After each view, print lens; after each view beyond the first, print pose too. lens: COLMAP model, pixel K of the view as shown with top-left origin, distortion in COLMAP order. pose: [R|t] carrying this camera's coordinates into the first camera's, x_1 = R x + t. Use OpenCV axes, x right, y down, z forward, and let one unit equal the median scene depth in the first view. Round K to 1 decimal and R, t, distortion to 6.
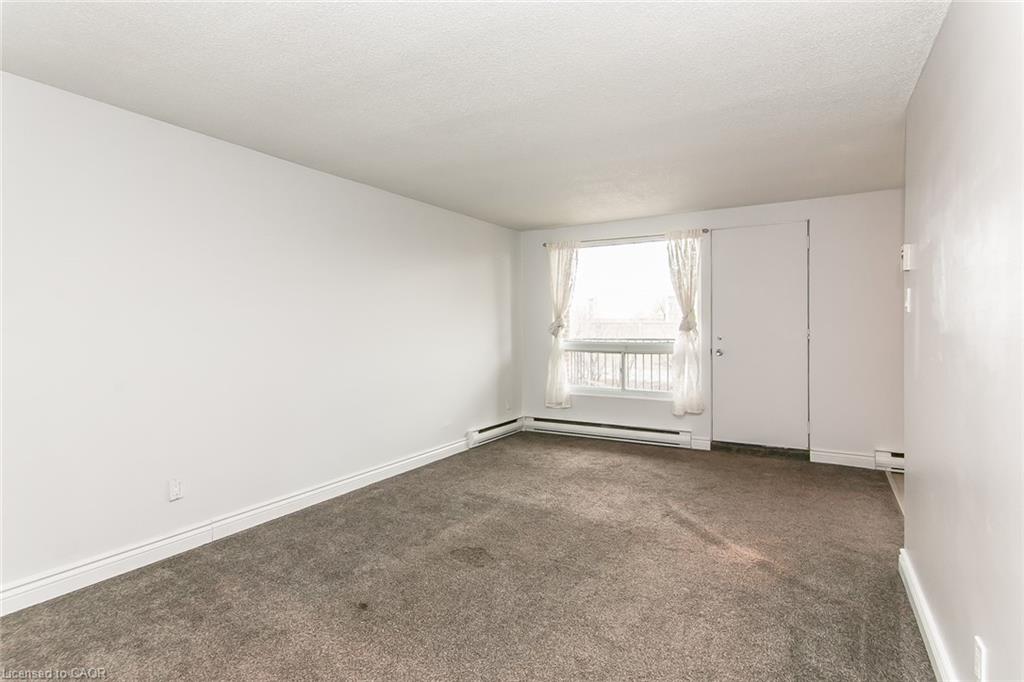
lens RADIAL K [[506.9, 0, 524.7], [0, 506.9, 332.7], [0, 0, 1]] dist [-0.001635, -0.000176]
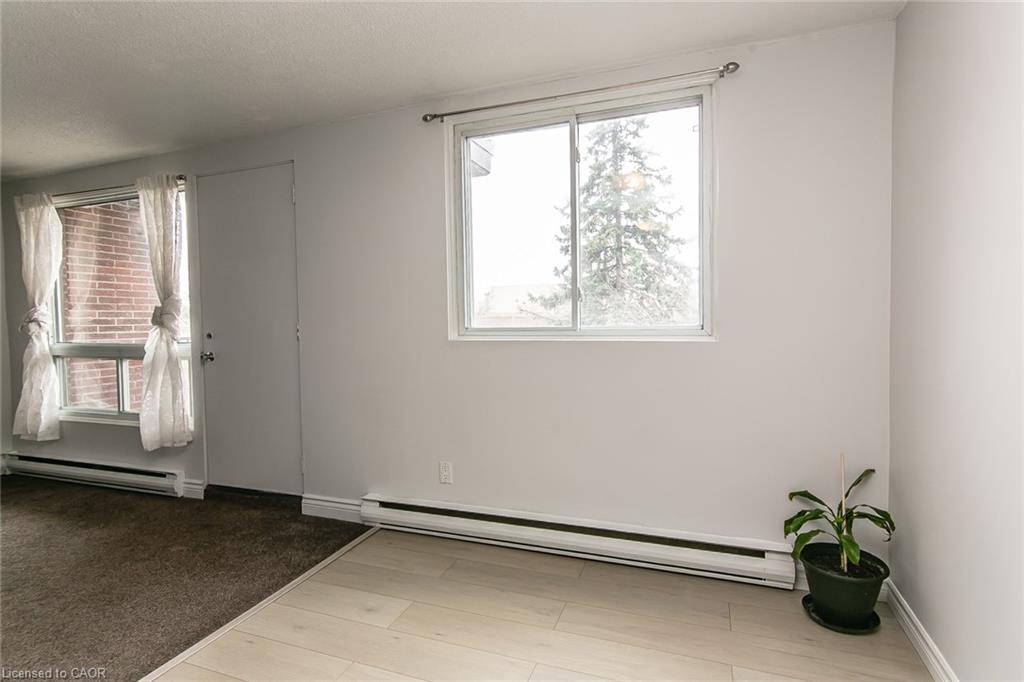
lens RADIAL K [[507.2, 0, 518.2], [0, 507.2, 336.9], [0, 0, 1]] dist [0.002401, 0.000320]
pose [[0.984359, -0.016002, 0.175443, 0.670542], [0.012646, 0.999715, 0.020232, 0.003444], [-0.175717, -0.017697, 0.984282, 0.252026]]
